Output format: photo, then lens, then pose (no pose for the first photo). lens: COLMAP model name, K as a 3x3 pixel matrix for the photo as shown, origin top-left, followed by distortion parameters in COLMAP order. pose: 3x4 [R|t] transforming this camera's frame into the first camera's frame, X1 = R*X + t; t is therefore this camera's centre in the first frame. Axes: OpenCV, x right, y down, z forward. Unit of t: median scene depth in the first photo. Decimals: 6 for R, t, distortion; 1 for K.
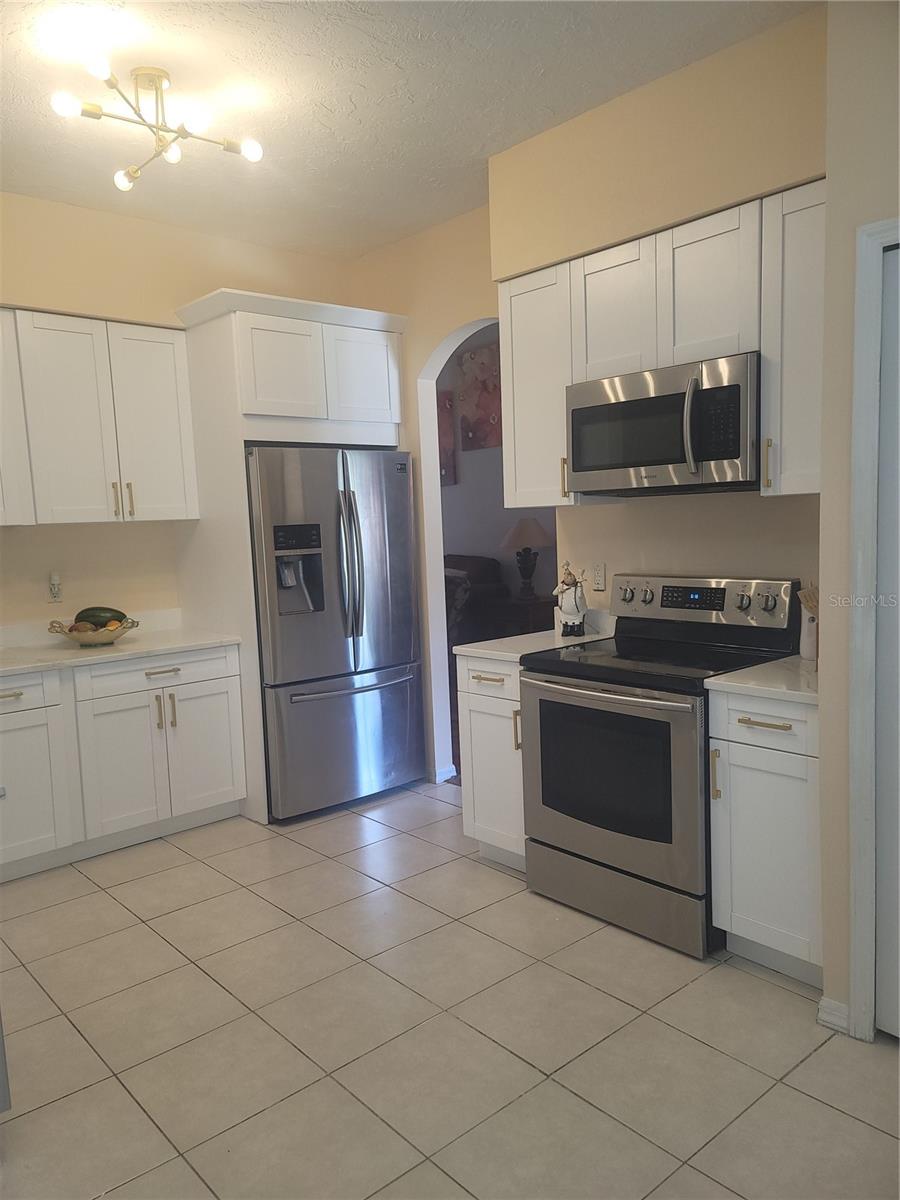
lens RADIAL K [[876.4, 0, 451.4], [0, 876.4, 610.6], [0, 0, 1]] dist [0.075139, -0.060134]
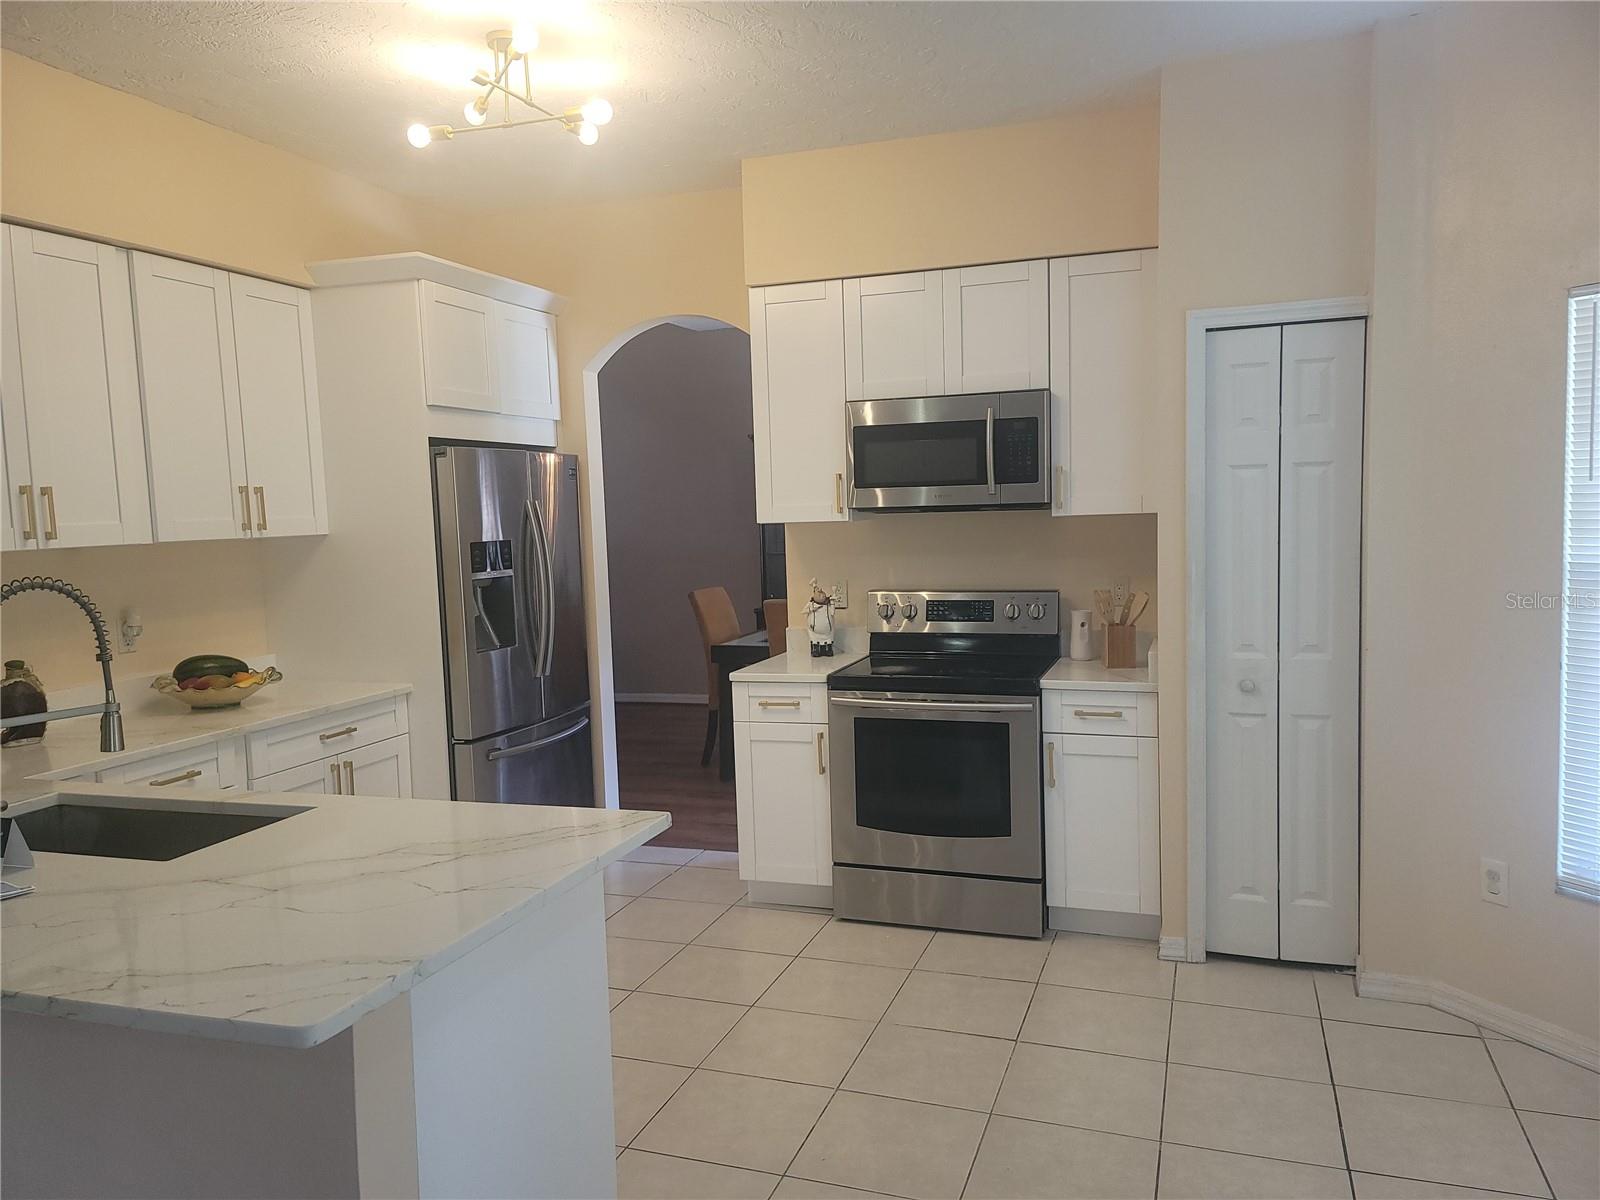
lens RADIAL K [[1168.5, 0, 808.7], [0, 1168.5, 601.2], [0, 0, 1]] dist [0.075139, -0.060134]
pose [[0.867799, -0.028564, 0.496094, -0.527466], [0.049619, 0.998338, -0.029314, 0.005527], [-0.494432, 0.050055, 0.867774, -0.108382]]
